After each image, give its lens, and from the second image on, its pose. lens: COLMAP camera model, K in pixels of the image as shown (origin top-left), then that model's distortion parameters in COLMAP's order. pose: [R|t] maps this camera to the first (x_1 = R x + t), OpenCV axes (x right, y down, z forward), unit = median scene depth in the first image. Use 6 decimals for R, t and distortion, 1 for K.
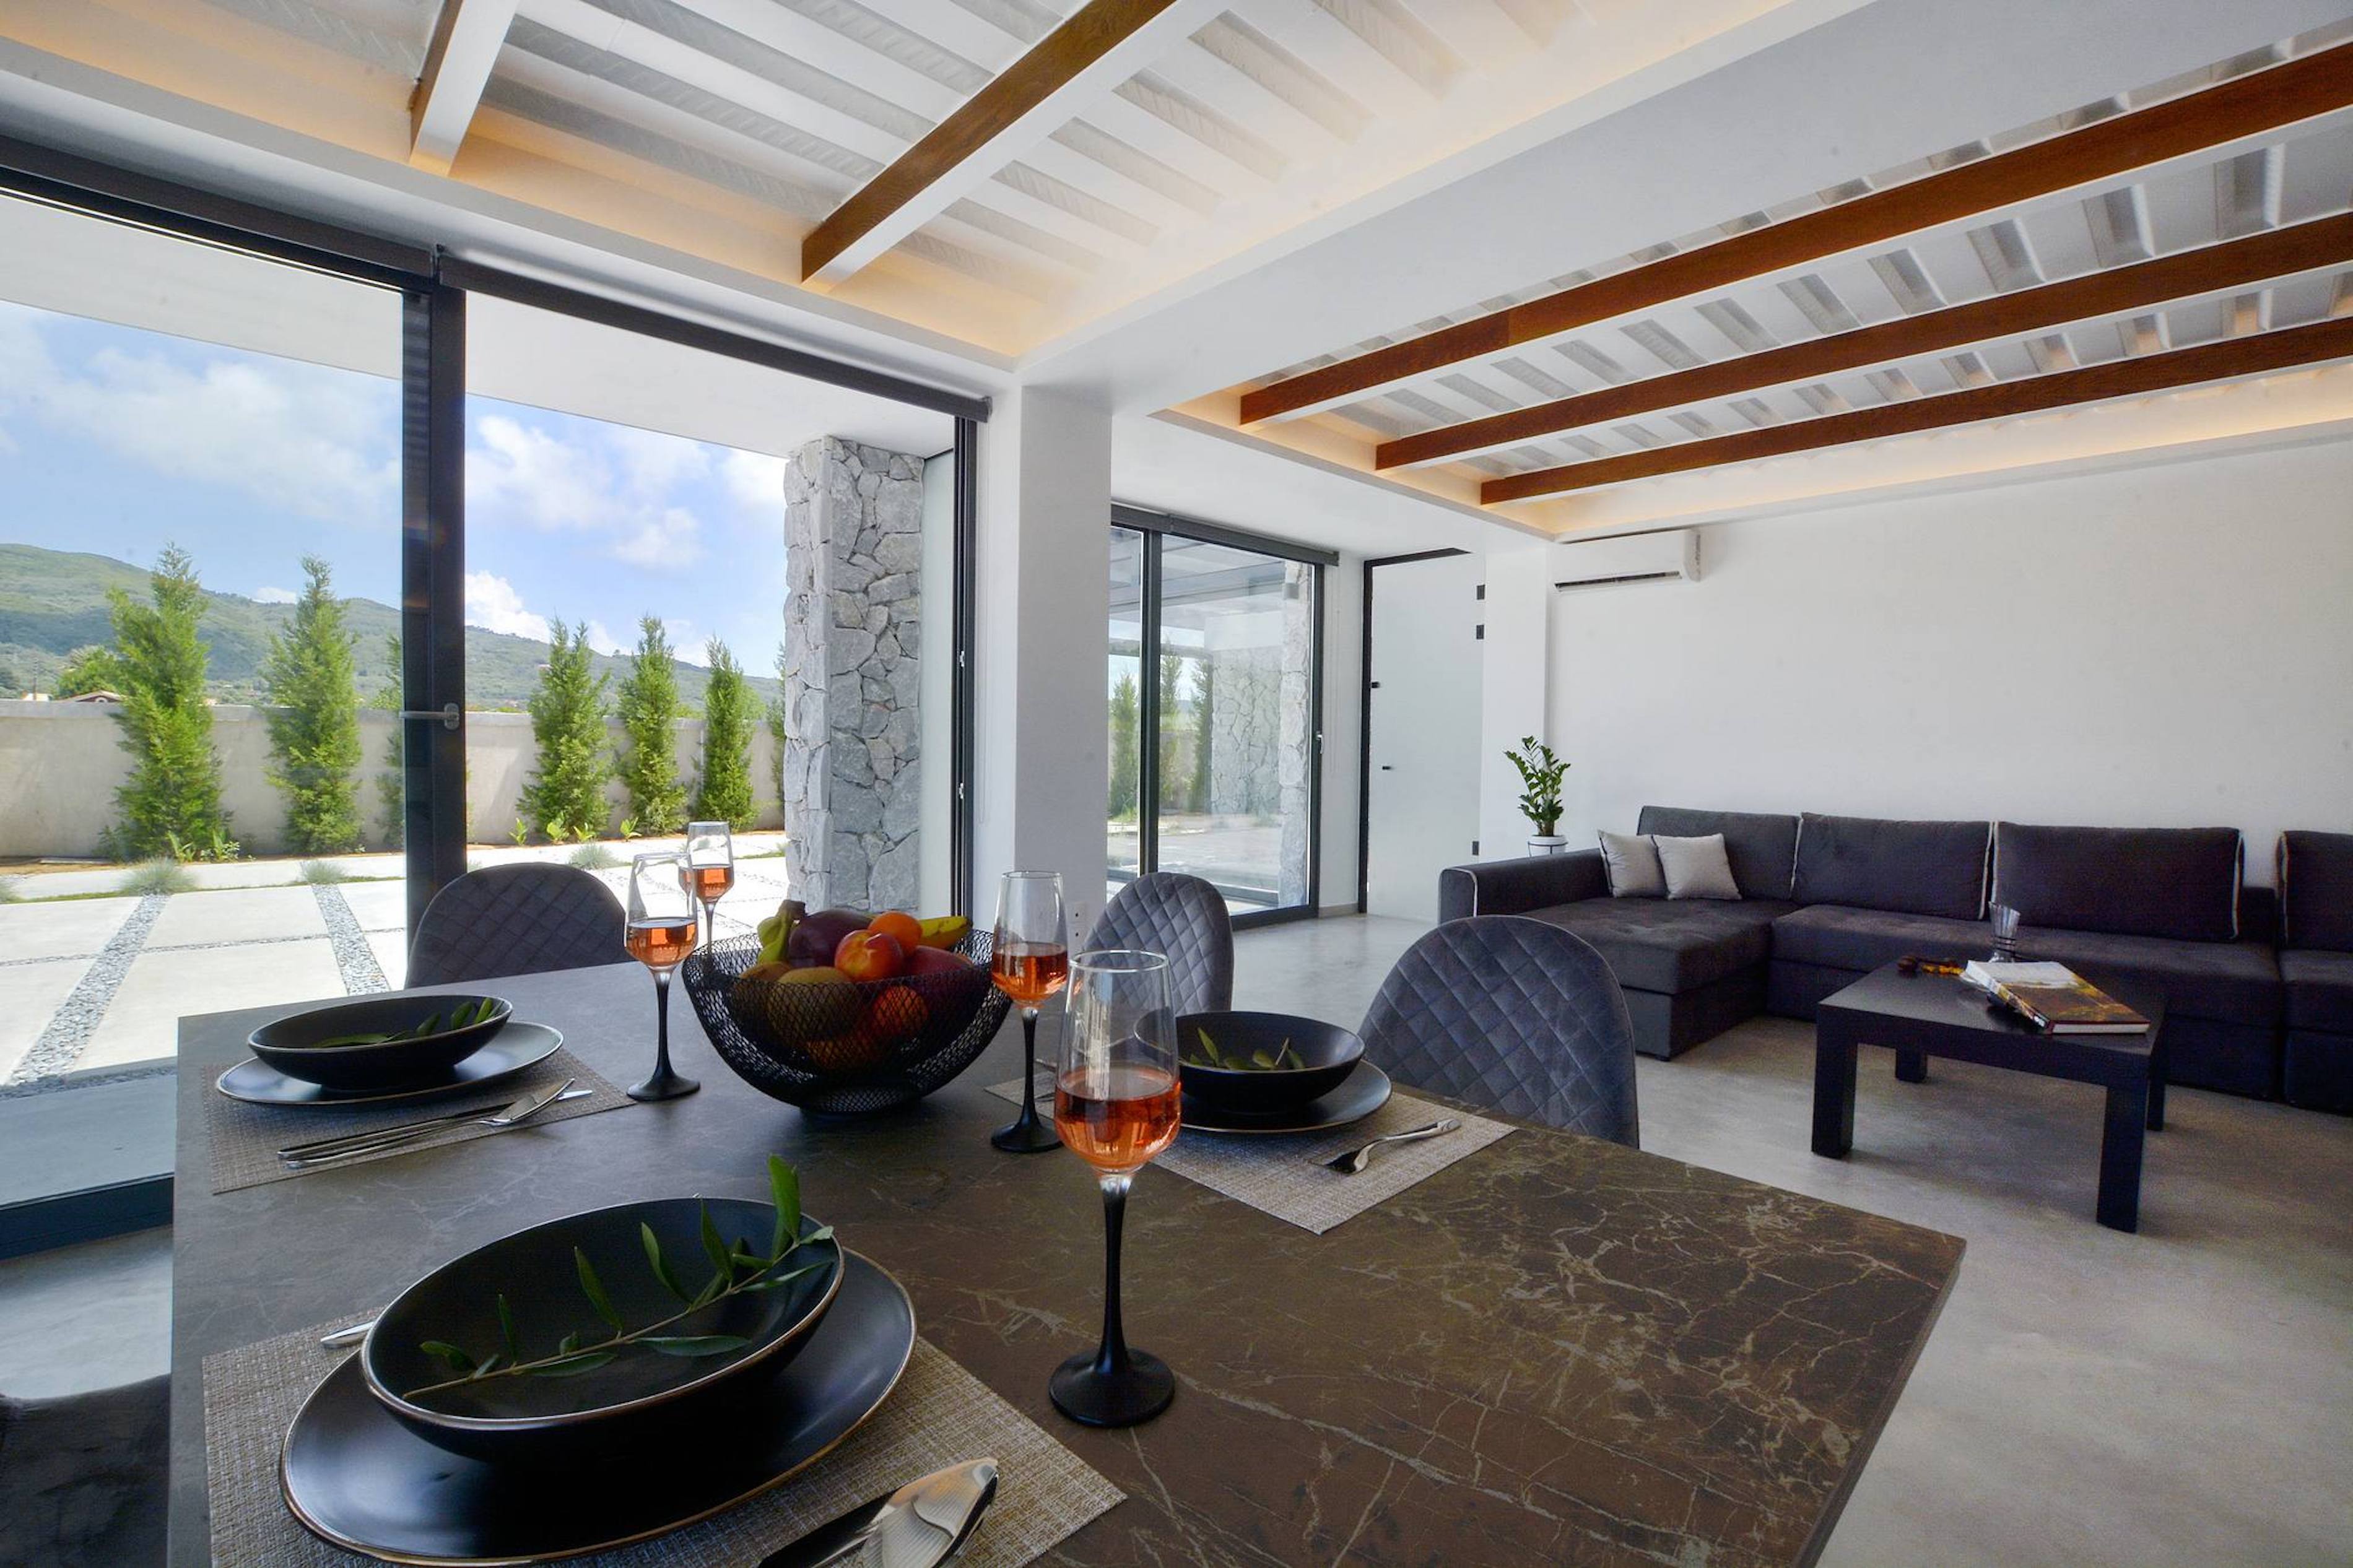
lens RADIAL K [[1027.9, 0, 1184.2], [0, 1027.9, 814.3], [0, 0, 1]] dist [0.020323, -0.000044]
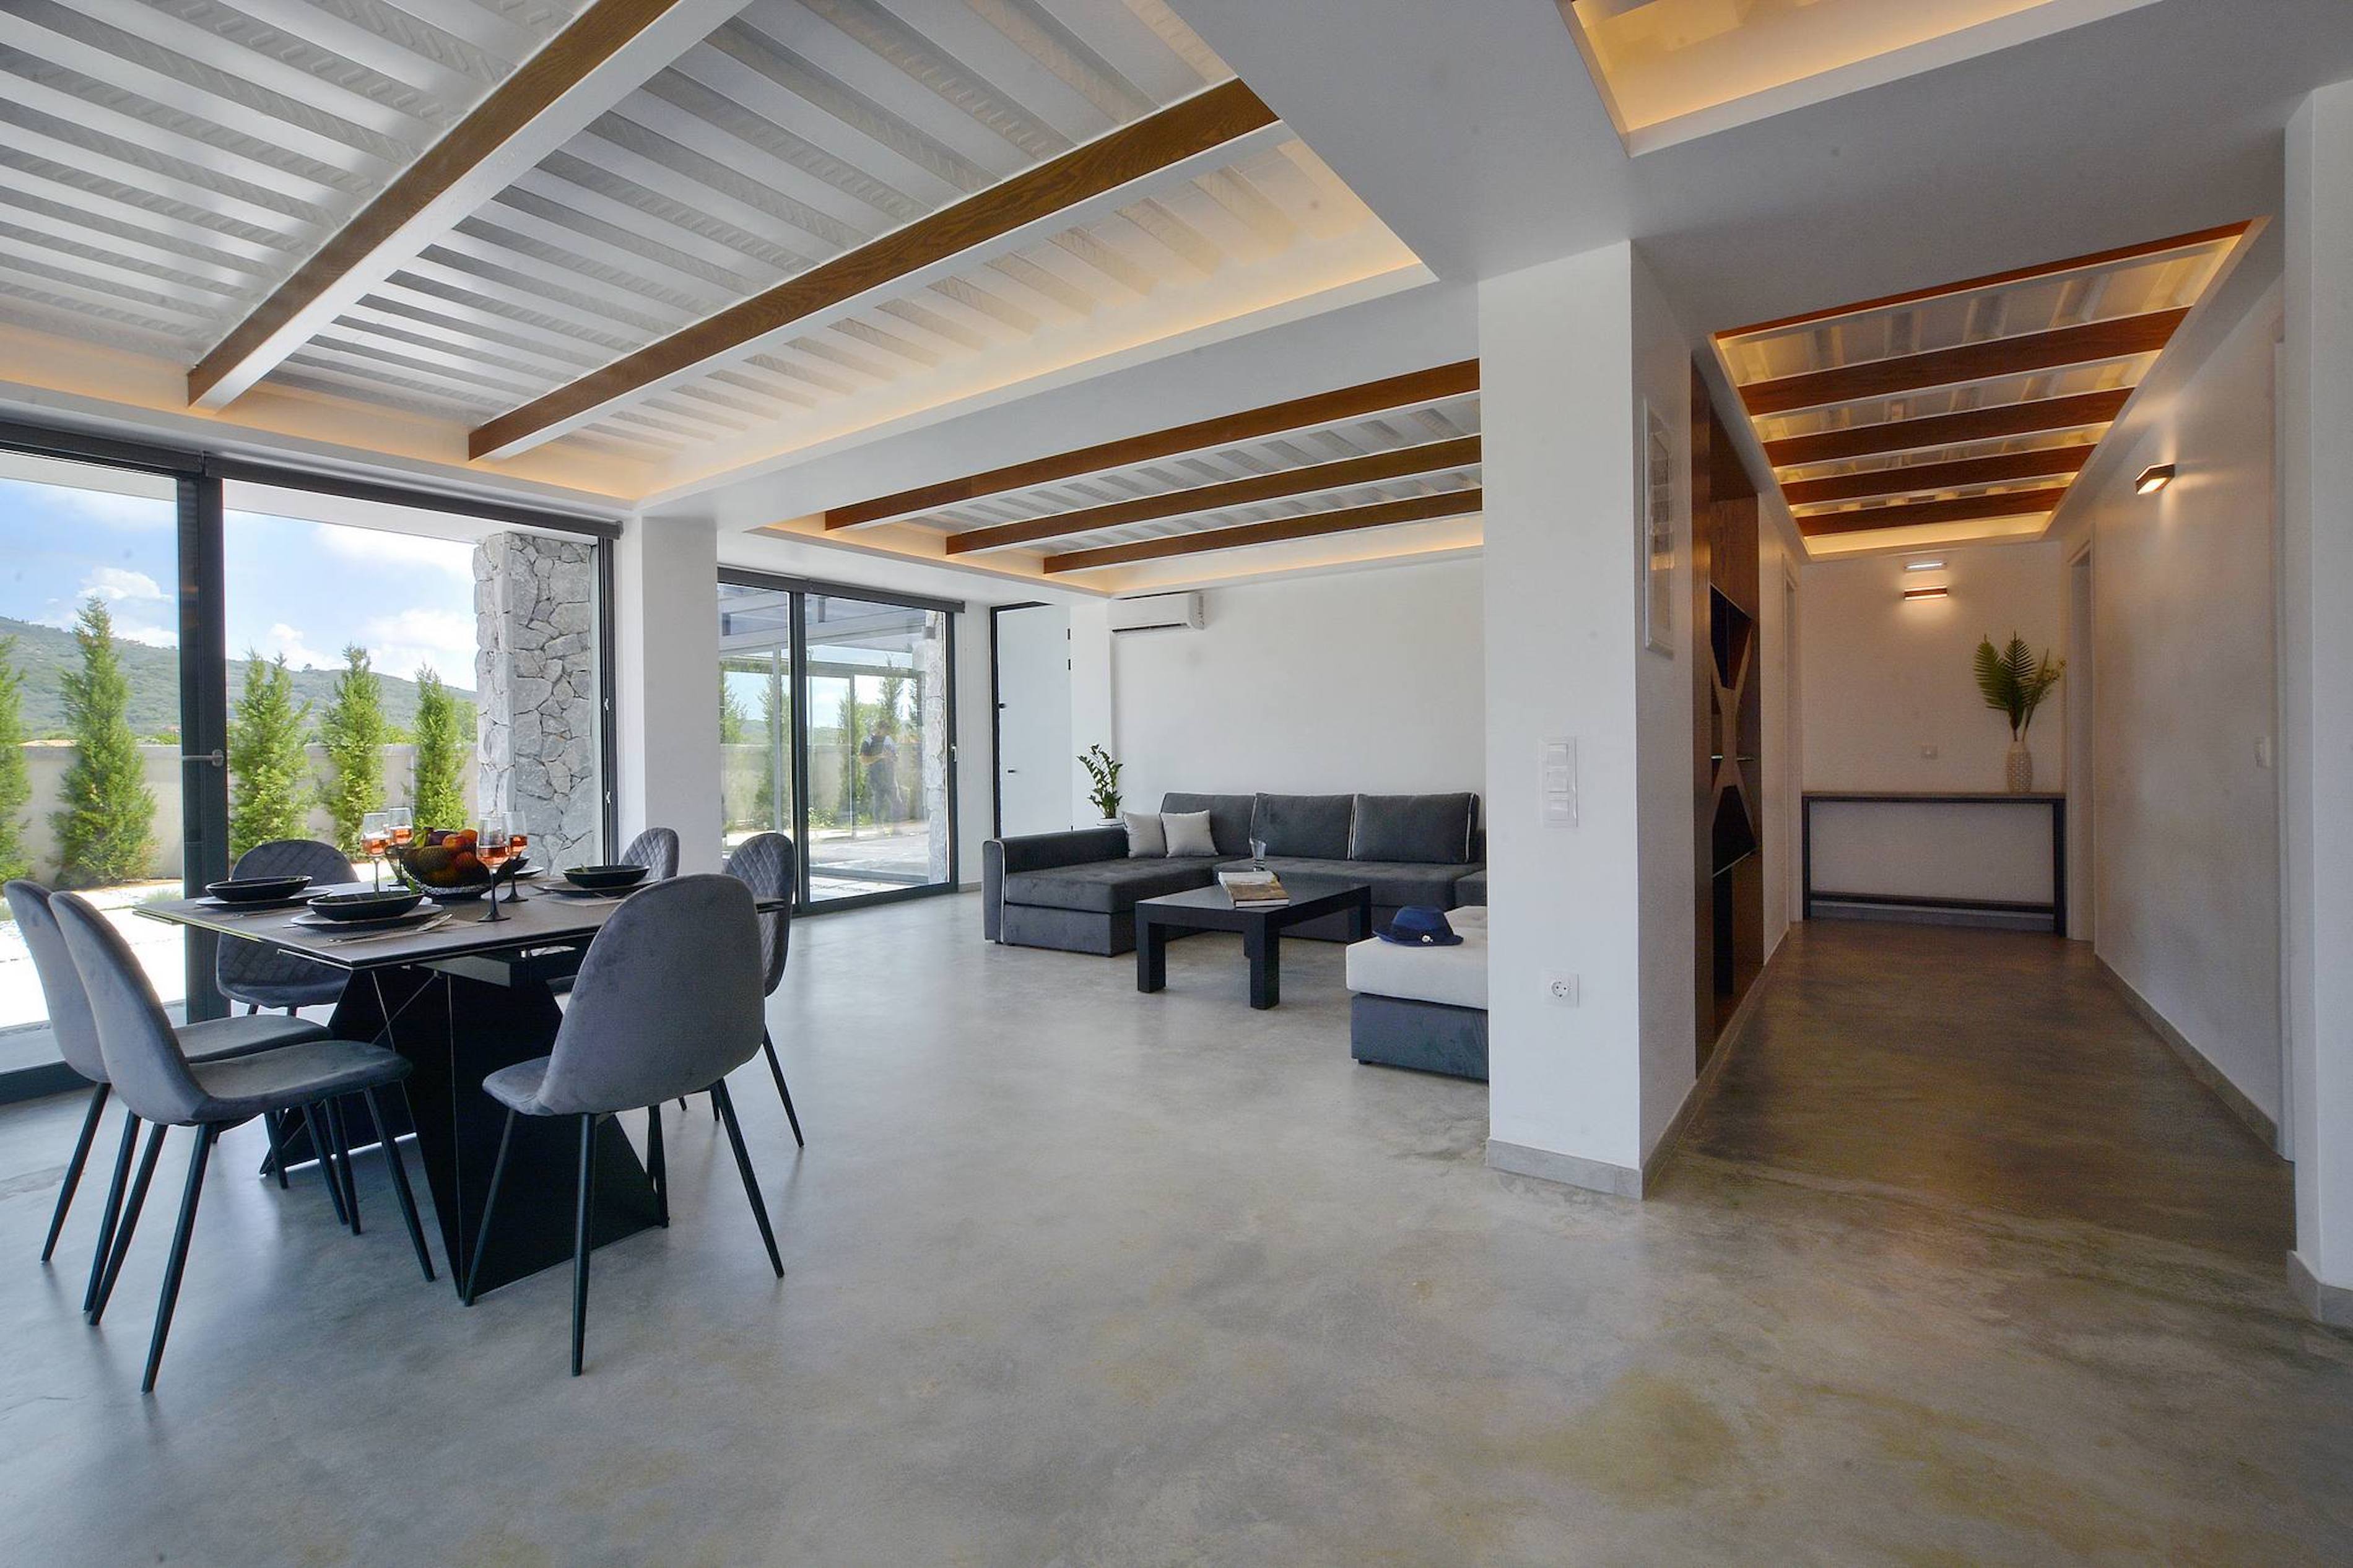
lens RADIAL K [[1032.8, 0, 1138.7], [0, 1032.8, 790.5], [0, 0, 1]] dist [0.020577, -0.010528]
pose [[0.985090, -0.035926, 0.168244, 0.175151], [0.040922, 0.998816, -0.026319, 0.023370], [-0.167099, 0.032812, 0.985394, -0.350989]]
